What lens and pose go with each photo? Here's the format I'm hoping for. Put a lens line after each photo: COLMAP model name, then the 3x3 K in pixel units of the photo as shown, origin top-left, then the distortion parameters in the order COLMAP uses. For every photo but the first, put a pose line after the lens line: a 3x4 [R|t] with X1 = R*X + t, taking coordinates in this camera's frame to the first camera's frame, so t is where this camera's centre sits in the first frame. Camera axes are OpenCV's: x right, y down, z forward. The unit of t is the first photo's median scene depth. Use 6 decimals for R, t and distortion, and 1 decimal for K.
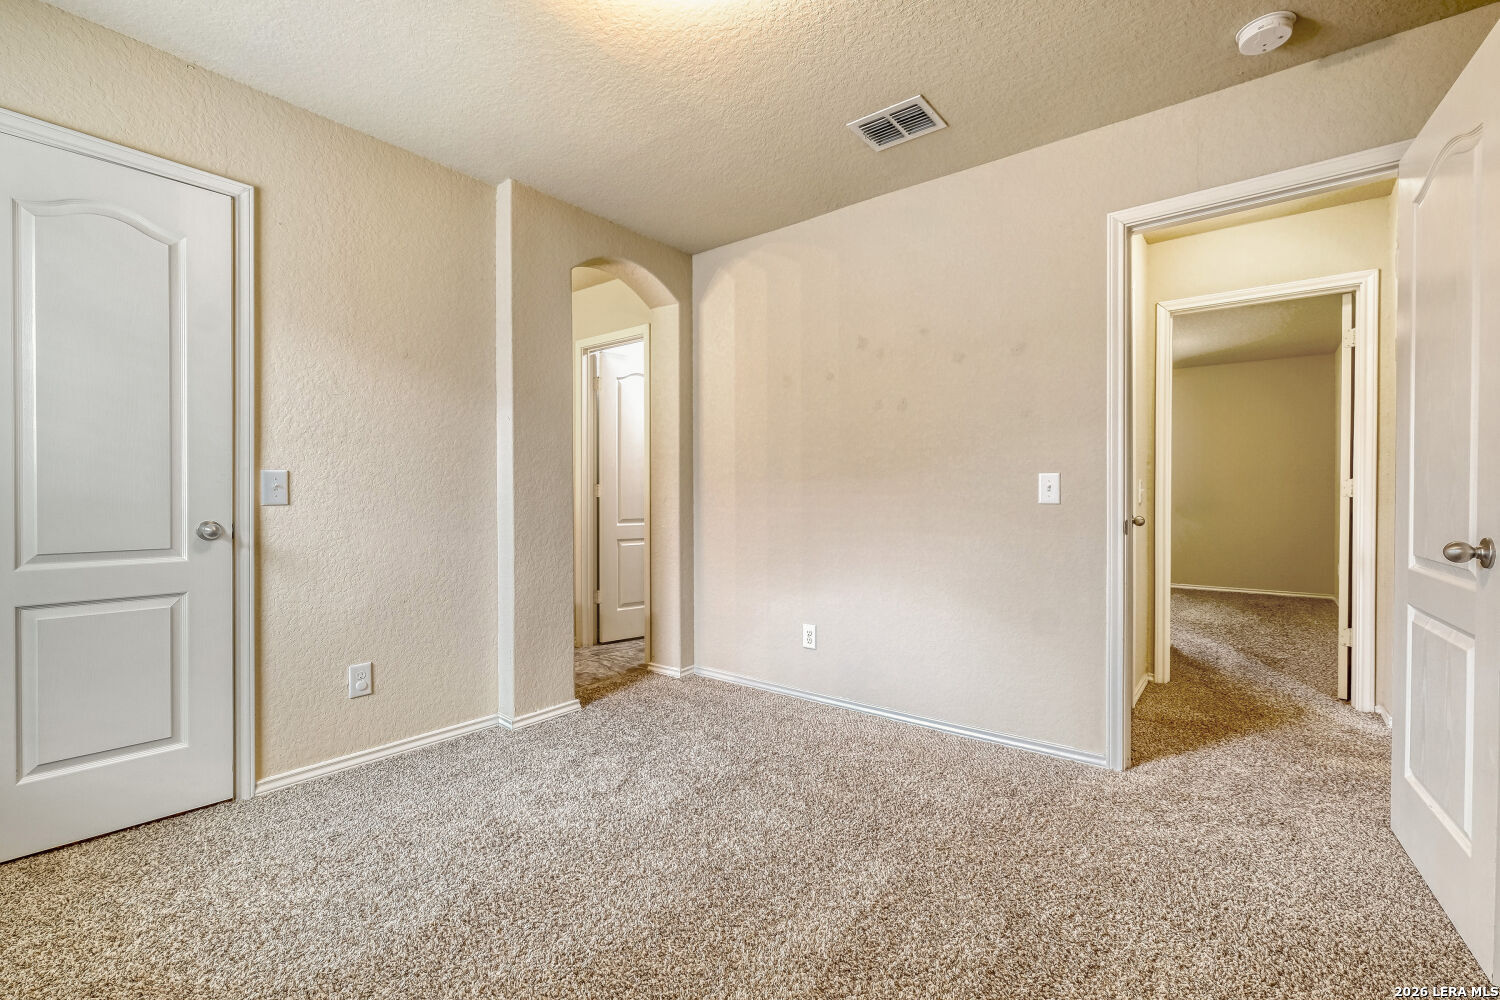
lens RADIAL K [[667.2, 0, 739.9], [0, 667.2, 506.7], [0, 0, 1]] dist [0.001306, 0.000211]
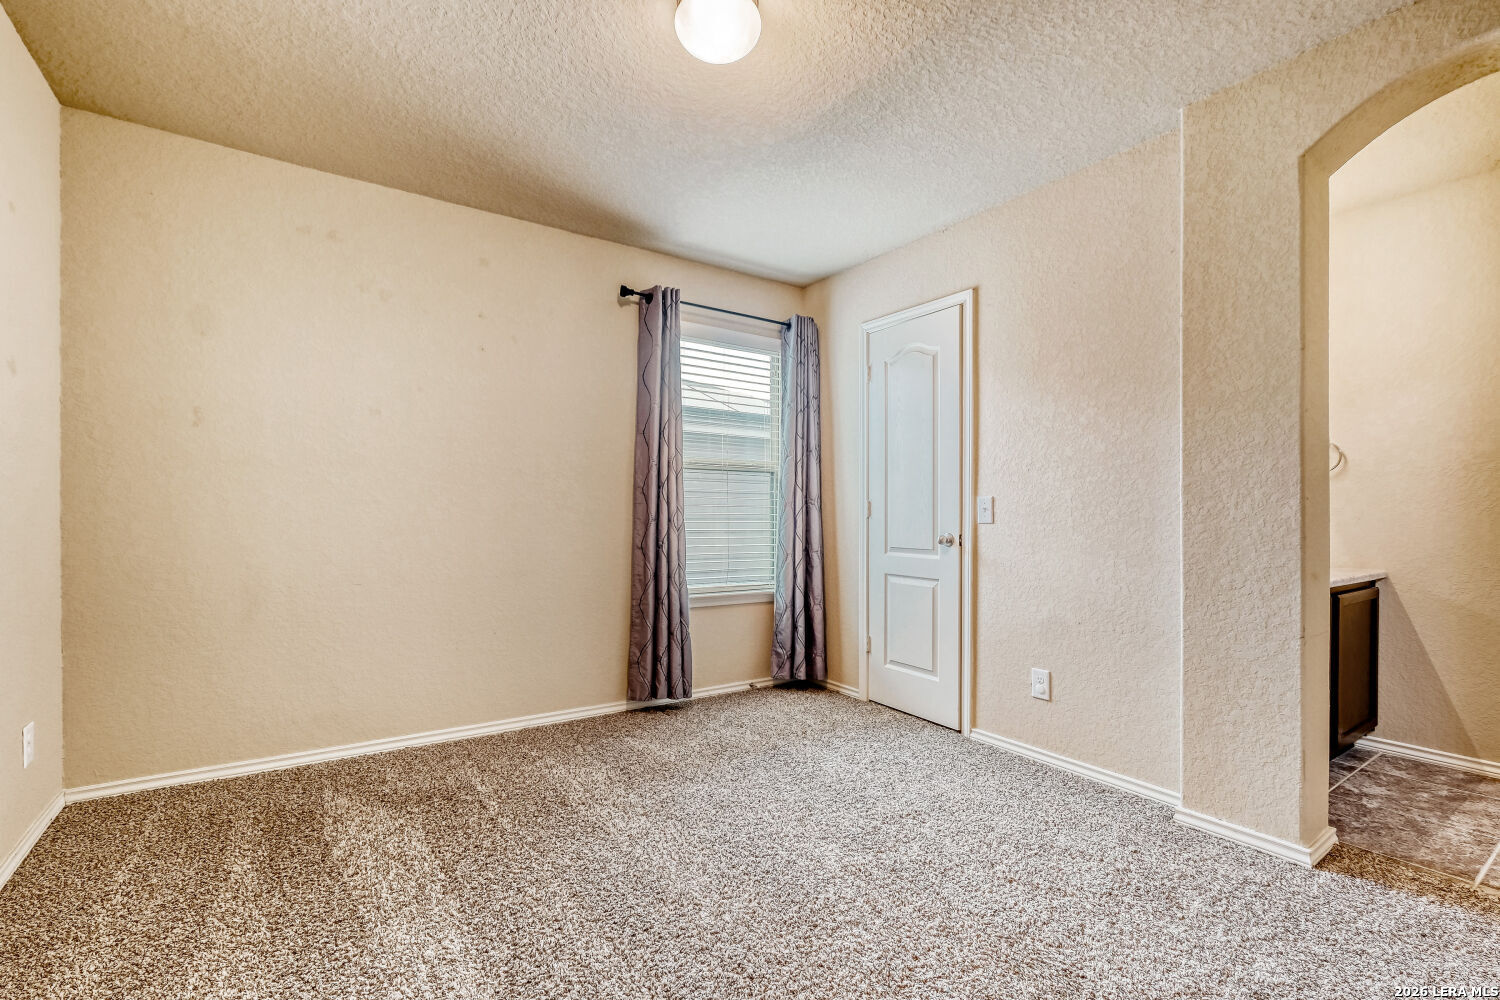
lens RADIAL K [[667.2, 0, 739.9], [0, 667.2, 506.7], [0, 0, 1]] dist [0.001306, 0.000211]
pose [[-0.295414, 0.000732, -0.955369, 0.690247], [-0.009646, 0.999946, 0.003749, -0.035135], [0.955321, 0.010323, -0.295391, 0.930305]]
